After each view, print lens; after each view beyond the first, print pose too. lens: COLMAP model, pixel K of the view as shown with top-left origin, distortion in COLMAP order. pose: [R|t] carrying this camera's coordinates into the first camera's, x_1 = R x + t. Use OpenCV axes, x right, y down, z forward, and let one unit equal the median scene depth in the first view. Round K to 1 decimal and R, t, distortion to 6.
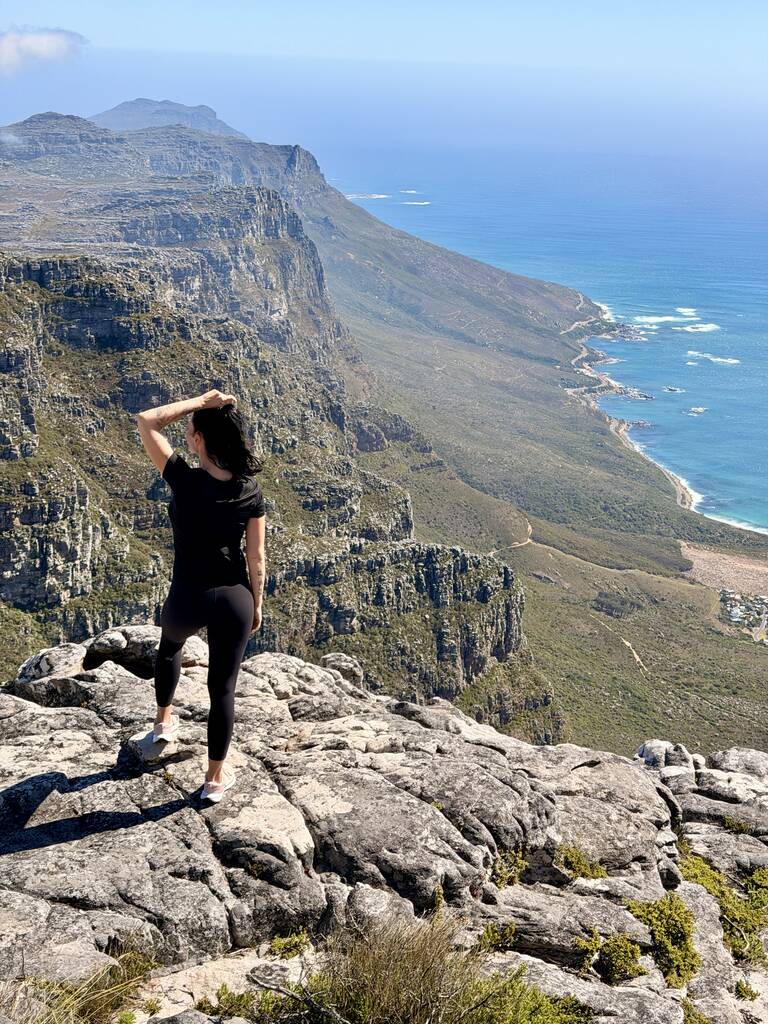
lens RADIAL K [[1357.9, 0, 379.8], [0, 1357.9, 511.8], [0, 0, 1]] dist [0.088109, 0.000000]
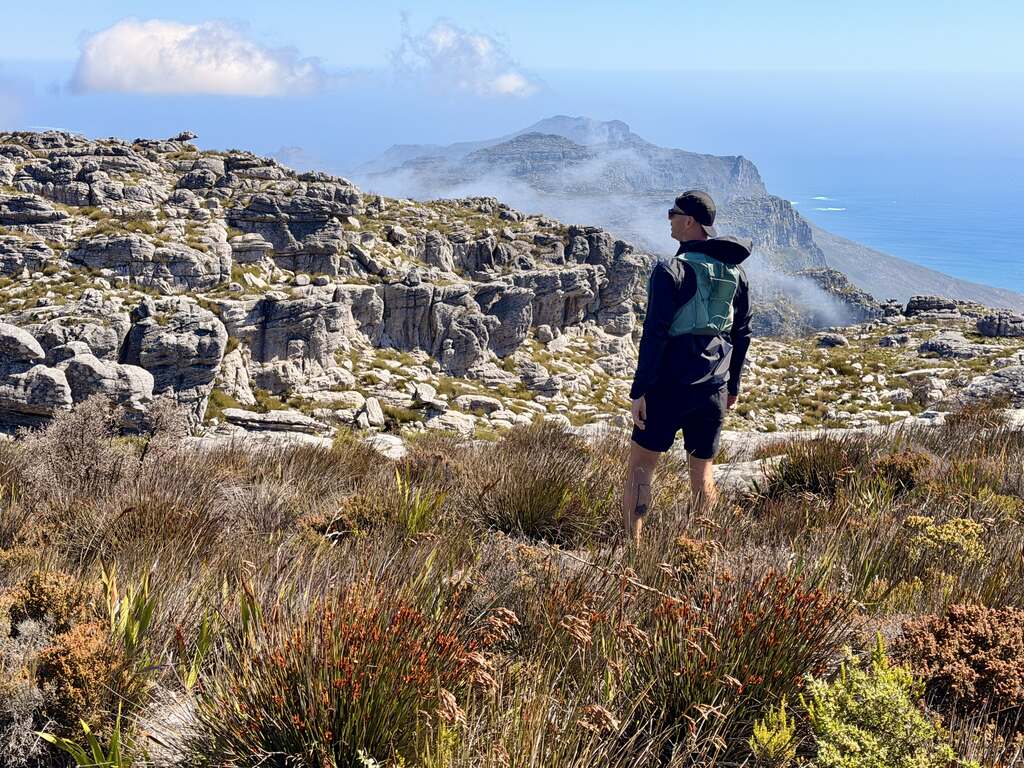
lens RADIAL K [[1357.9, 0, 511.8], [0, 1357.9, 385.0], [0, 0, 1]] dist [0.088109, 0.000000]
pose [[0.980274, 0.015755, -0.197015, -0.232686], [-0.034500, 0.995154, -0.092078, 0.007547], [0.194609, 0.097058, 0.976067, -0.063446]]
